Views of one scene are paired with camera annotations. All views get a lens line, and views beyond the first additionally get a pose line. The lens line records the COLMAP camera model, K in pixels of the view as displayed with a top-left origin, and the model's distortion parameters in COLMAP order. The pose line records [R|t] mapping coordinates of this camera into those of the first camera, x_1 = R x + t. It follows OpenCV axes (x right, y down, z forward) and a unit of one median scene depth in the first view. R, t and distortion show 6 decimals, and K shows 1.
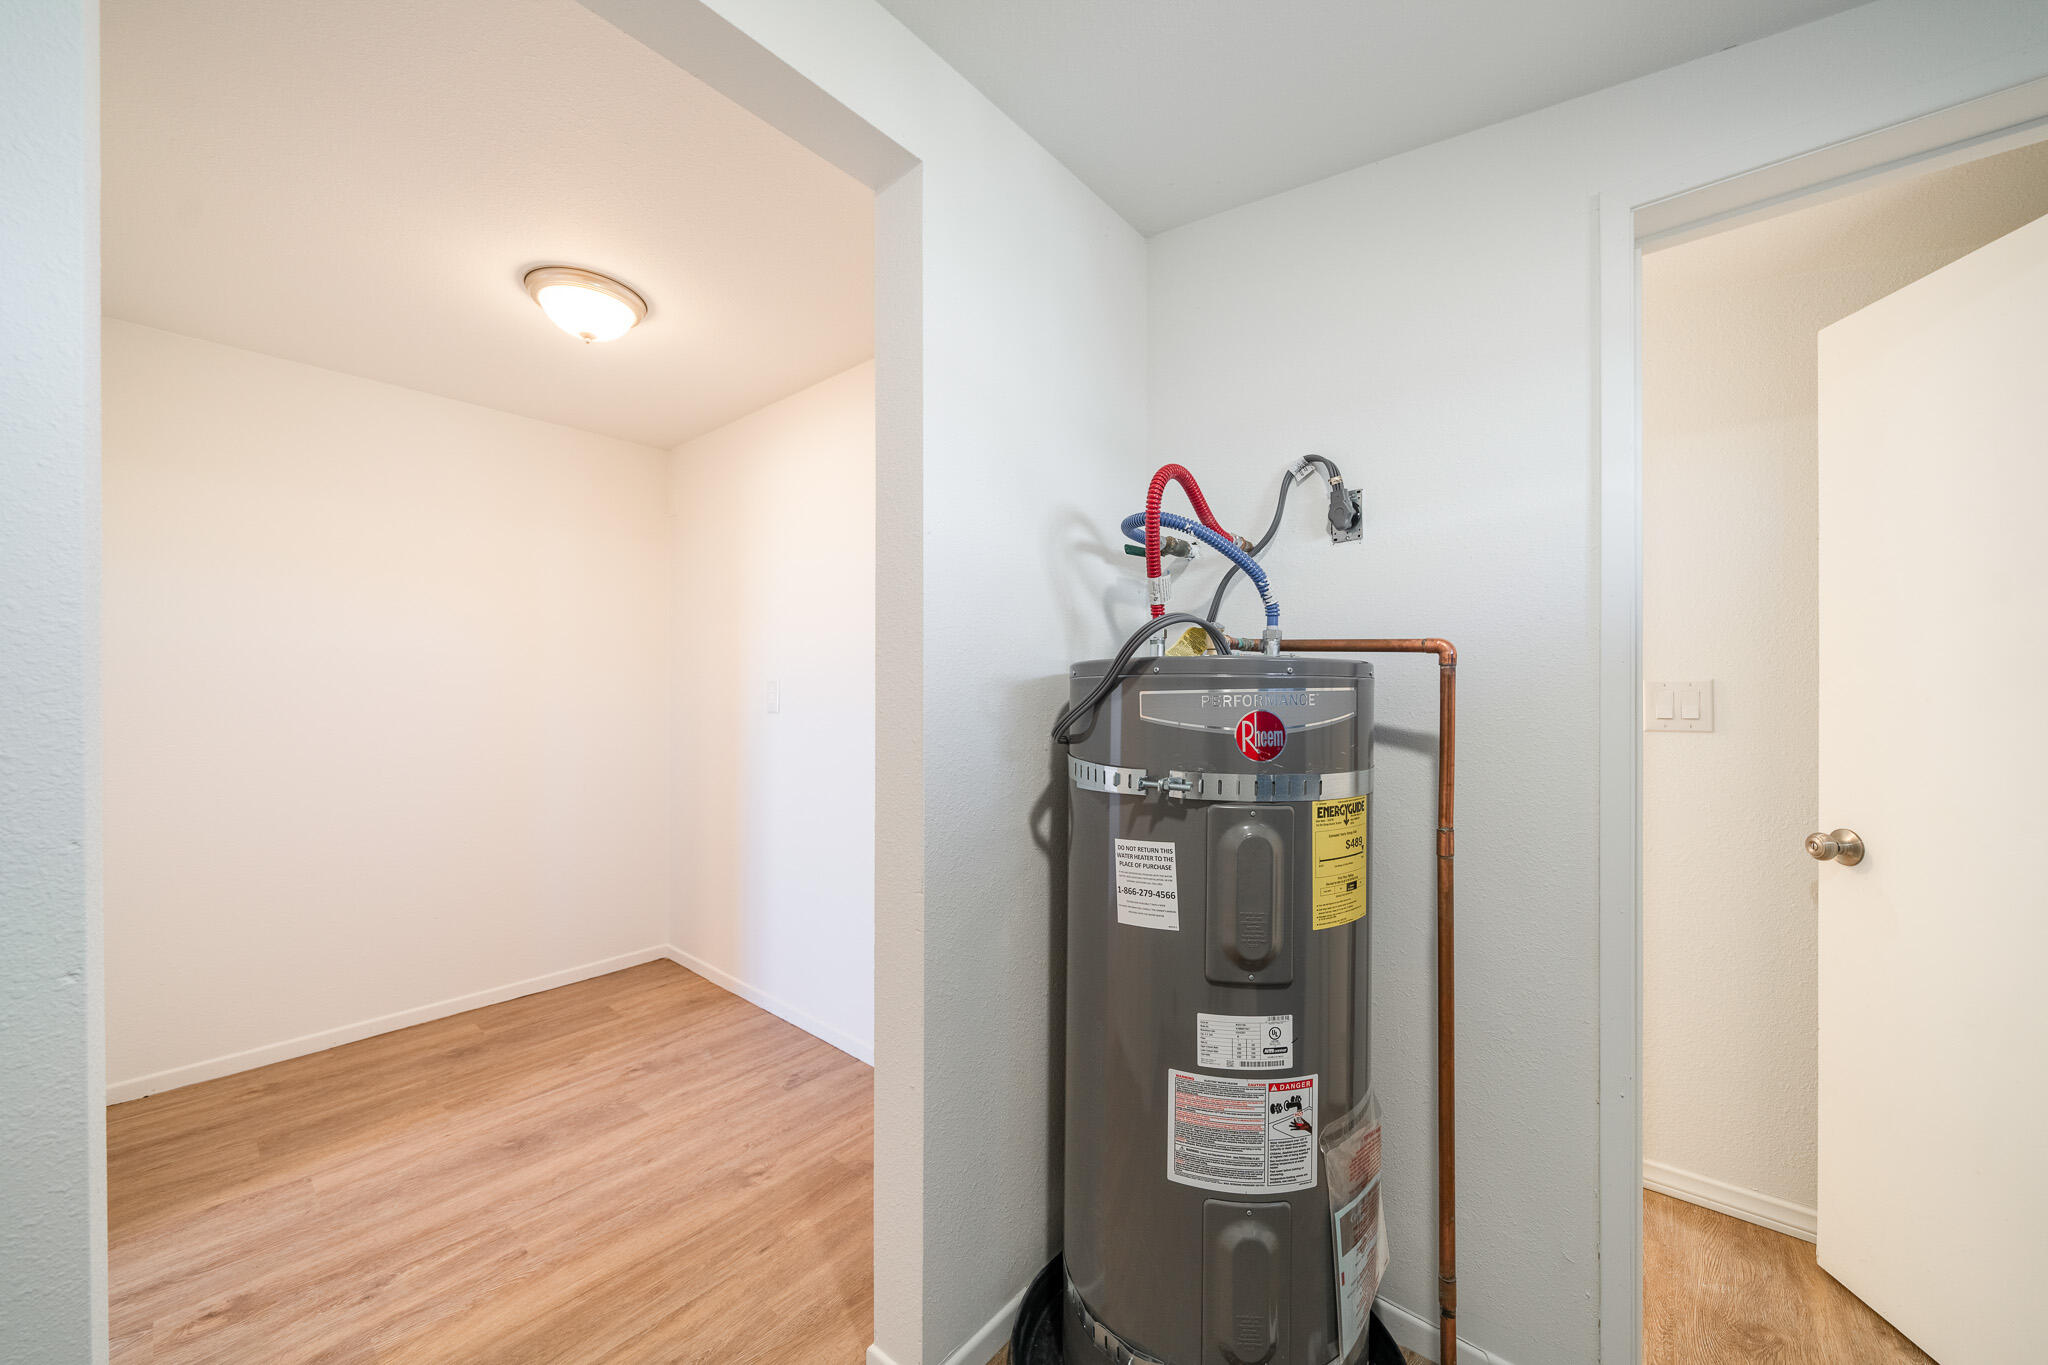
lens RADIAL K [[784.9, 0, 1022.5], [0, 784.9, 679.0], [0, 0, 1]] dist [-0.002277, -0.000160]
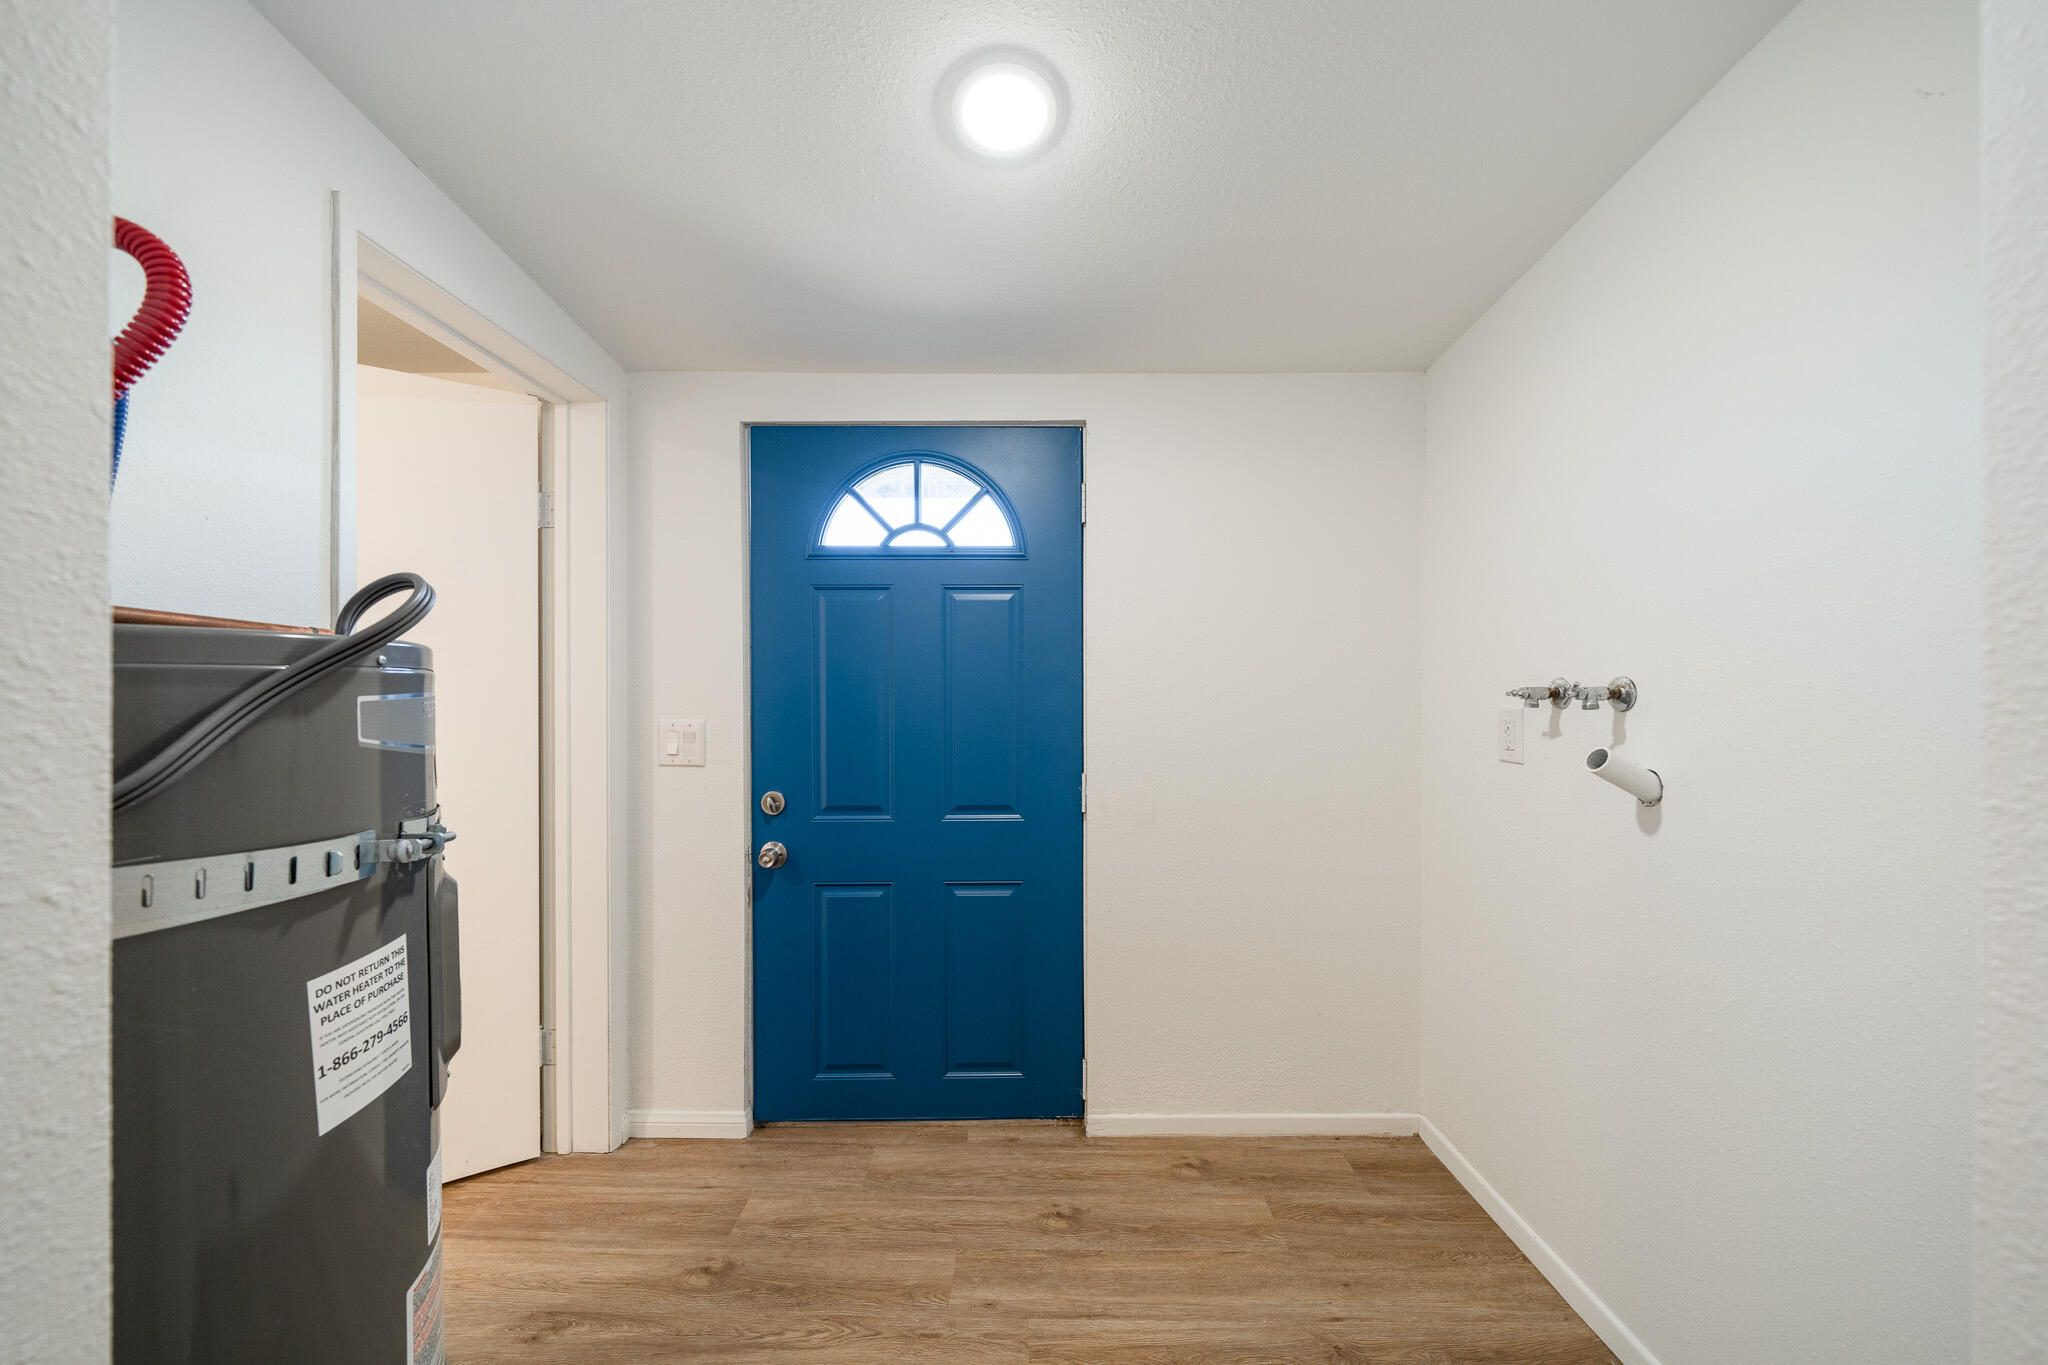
lens RADIAL K [[784.9, 0, 1021.4], [0, 784.9, 695.4], [0, 0, 1]] dist [-0.002277, -0.000160]
pose [[-0.645393, -0.005407, 0.763831, -0.593860], [-0.006985, 0.999975, 0.001177, 0.010948], [-0.763819, -0.004575, -0.645415, 1.000763]]
